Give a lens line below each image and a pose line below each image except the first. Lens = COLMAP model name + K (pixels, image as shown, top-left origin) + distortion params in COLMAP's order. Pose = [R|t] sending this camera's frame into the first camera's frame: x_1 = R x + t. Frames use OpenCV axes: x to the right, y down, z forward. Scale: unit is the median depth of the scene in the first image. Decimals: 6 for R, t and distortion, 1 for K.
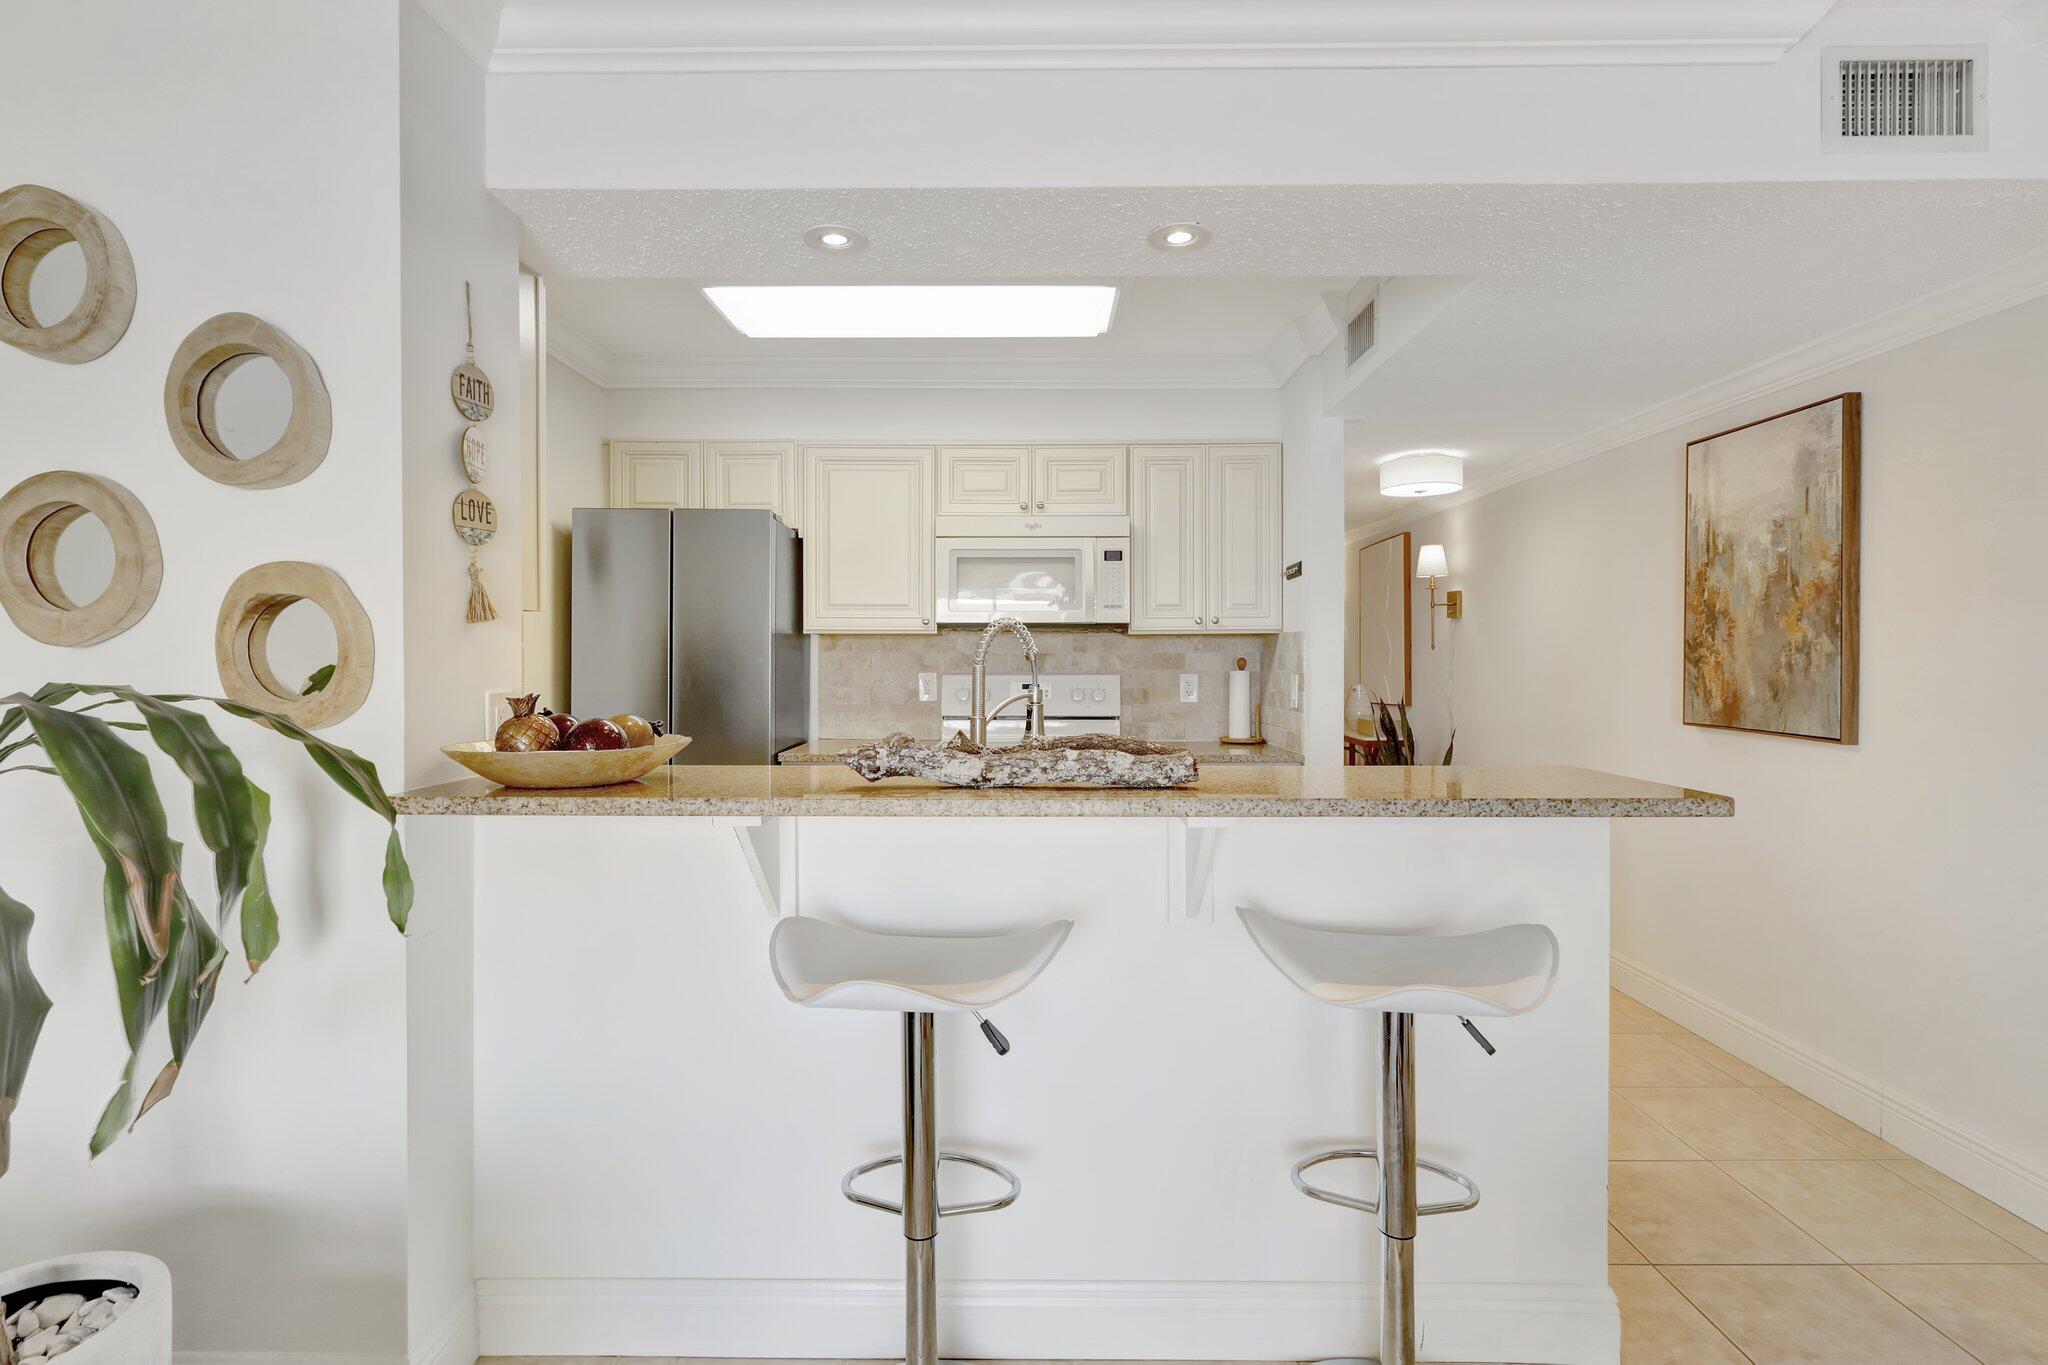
lens RADIAL K [[953.6, 0, 1031.5], [0, 953.6, 665.5], [0, 0, 1]] dist [-0.001064, 0.001513]
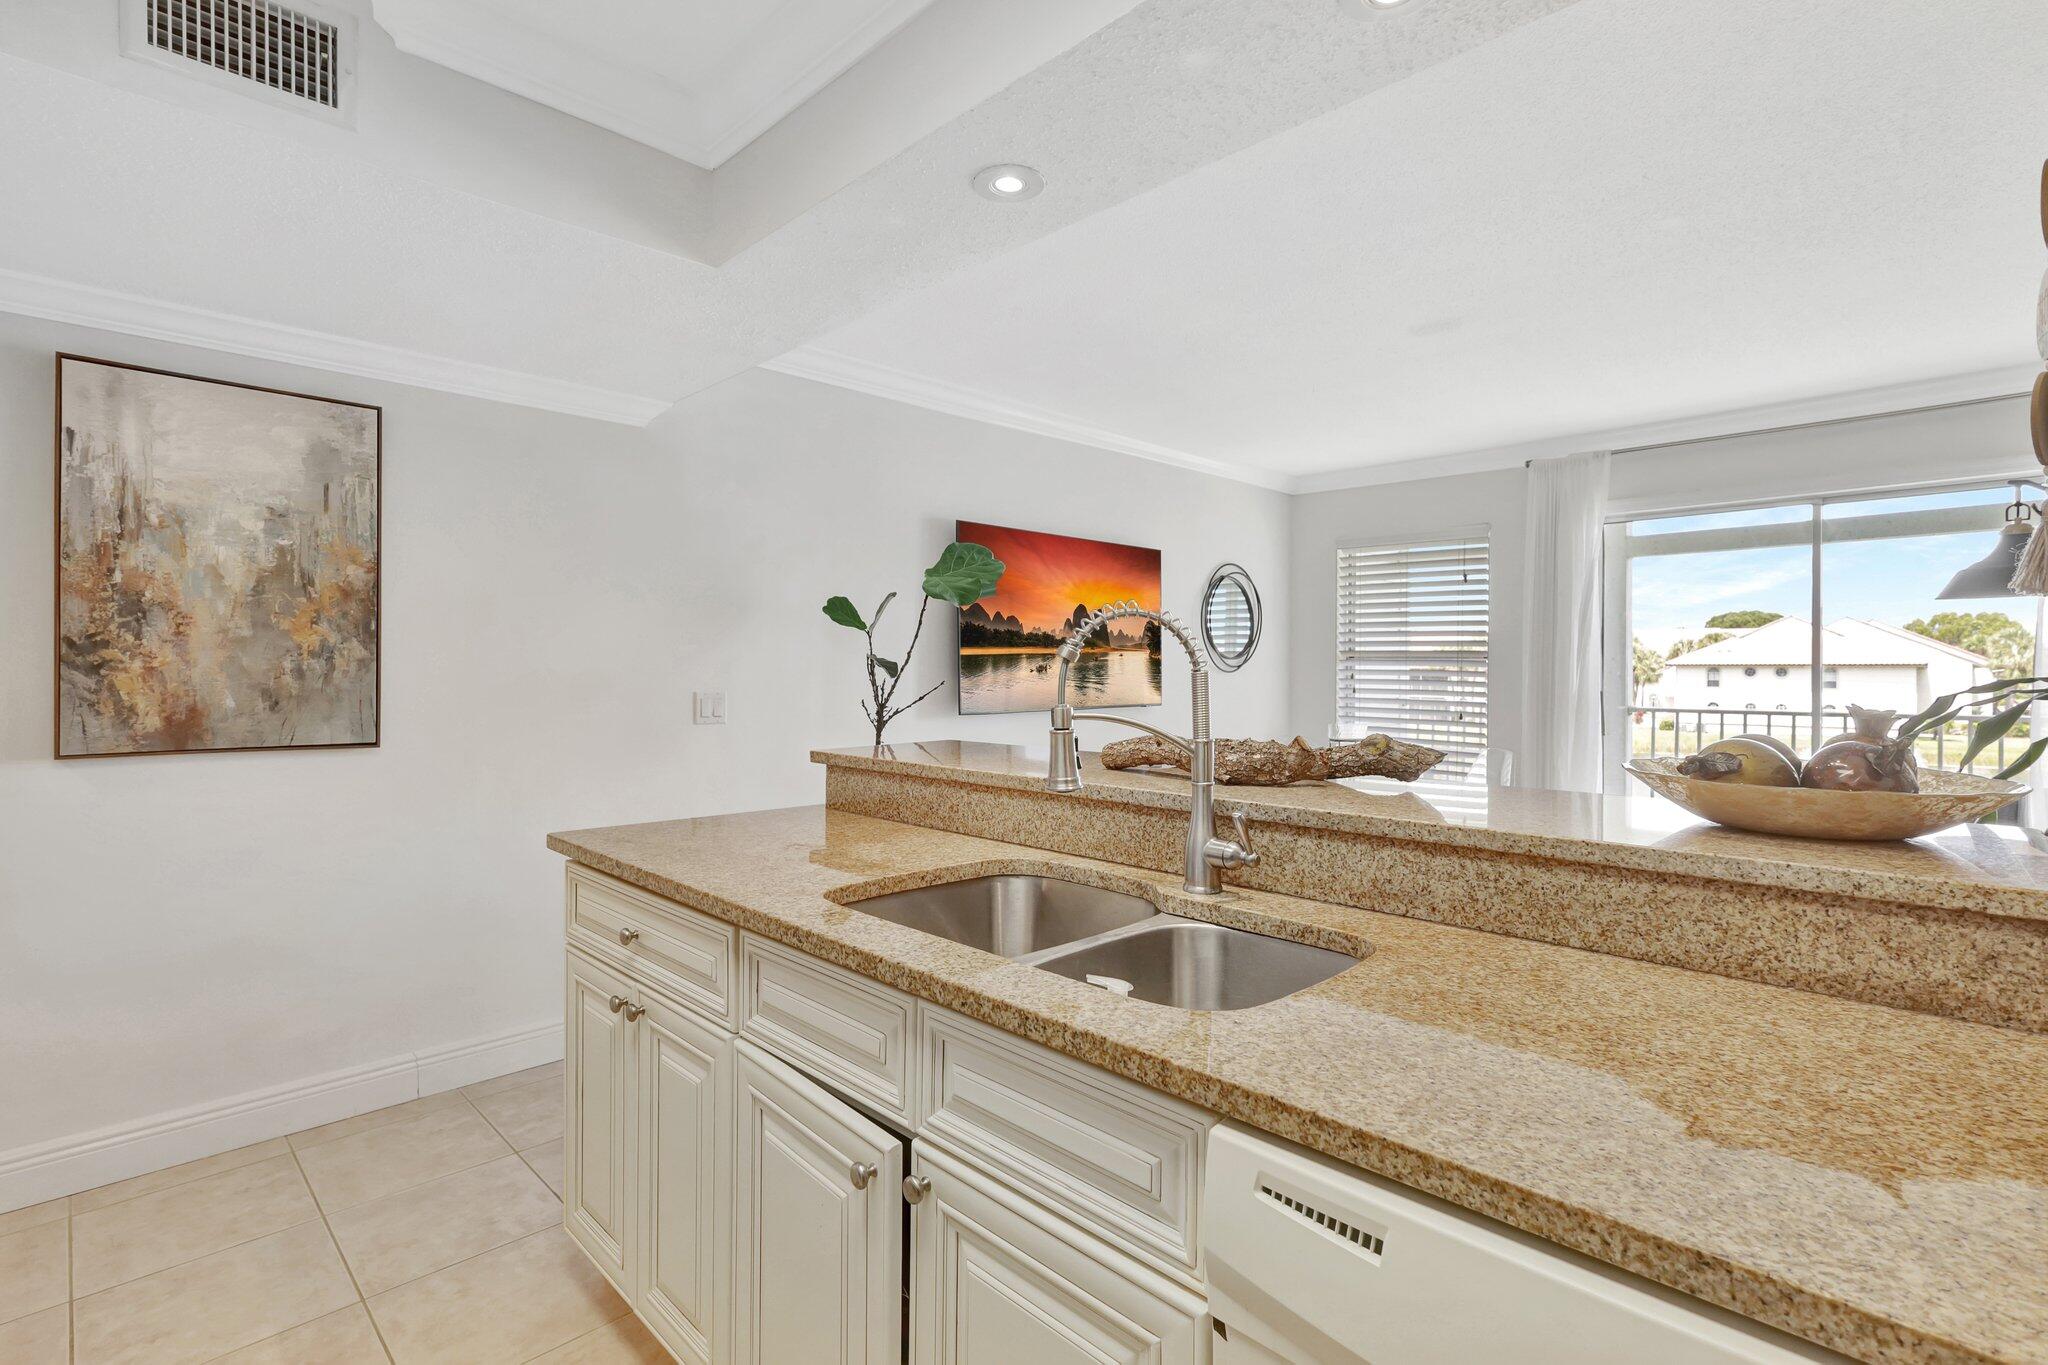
lens RADIAL K [[981.8, 0, 1024.2], [0, 981.8, 678.5], [0, 0, 1]] dist [0.005288, 0.000677]
pose [[-0.683507, -0.009623, 0.729880, -0.329653], [0.004505, 0.999838, 0.017402, -0.005824], [-0.729930, 0.015183, -0.683353, 1.010587]]
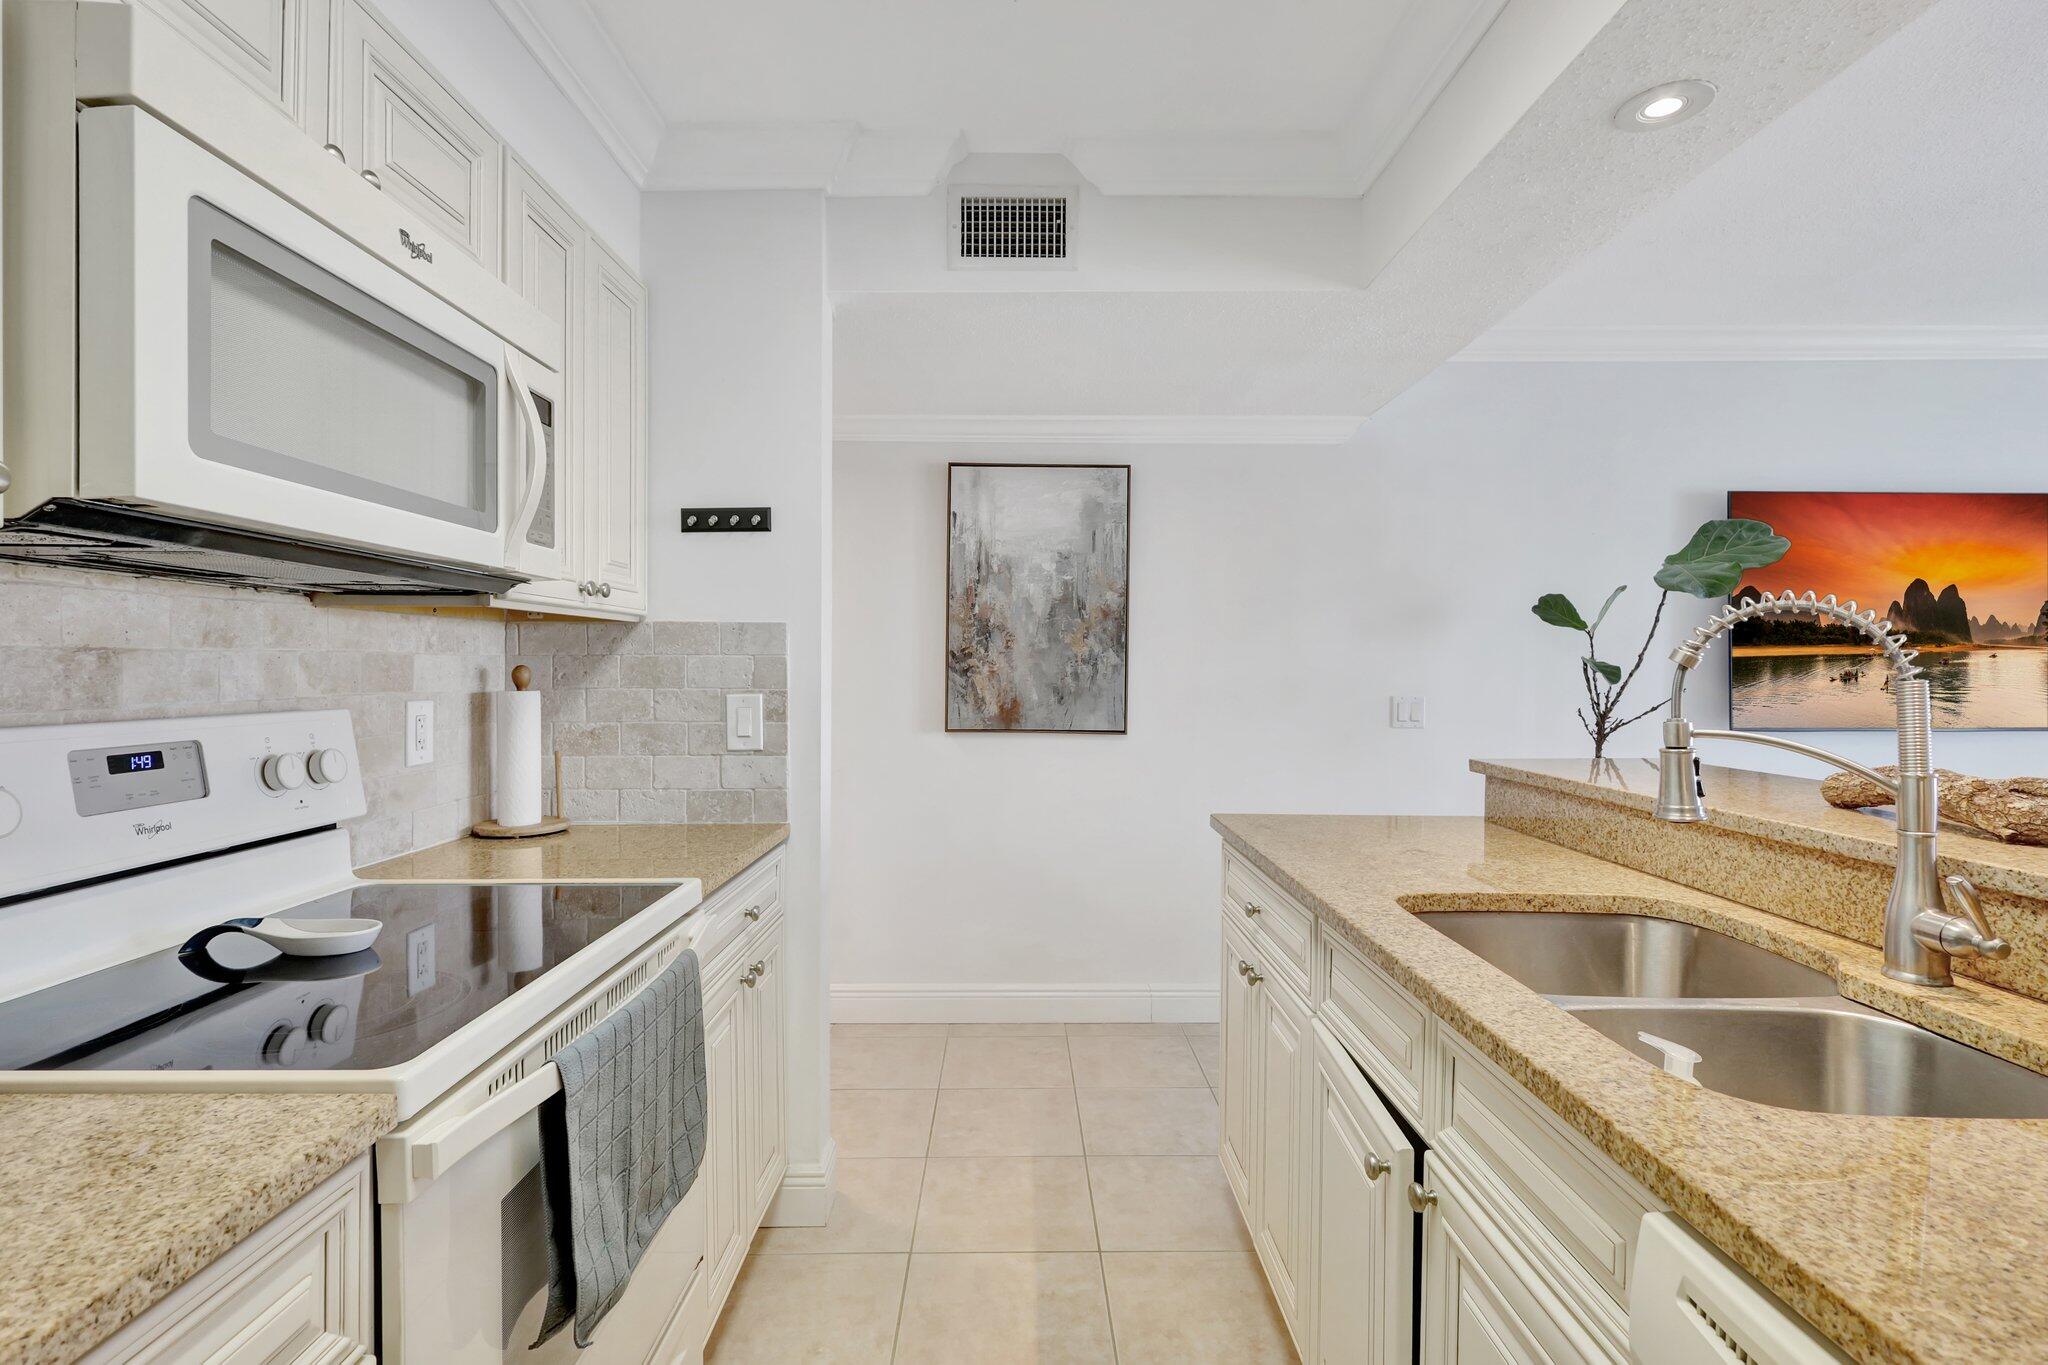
lens RADIAL K [[951.7, 0, 975.5], [0, 951.7, 673.8], [0, 0, 1]] dist [0.016792, -0.000184]
pose [[0.030818, -0.004593, 0.999514, -0.372624], [0.005247, 0.999976, 0.004434, -0.005980], [-0.999511, 0.005108, 0.030841, 0.968014]]
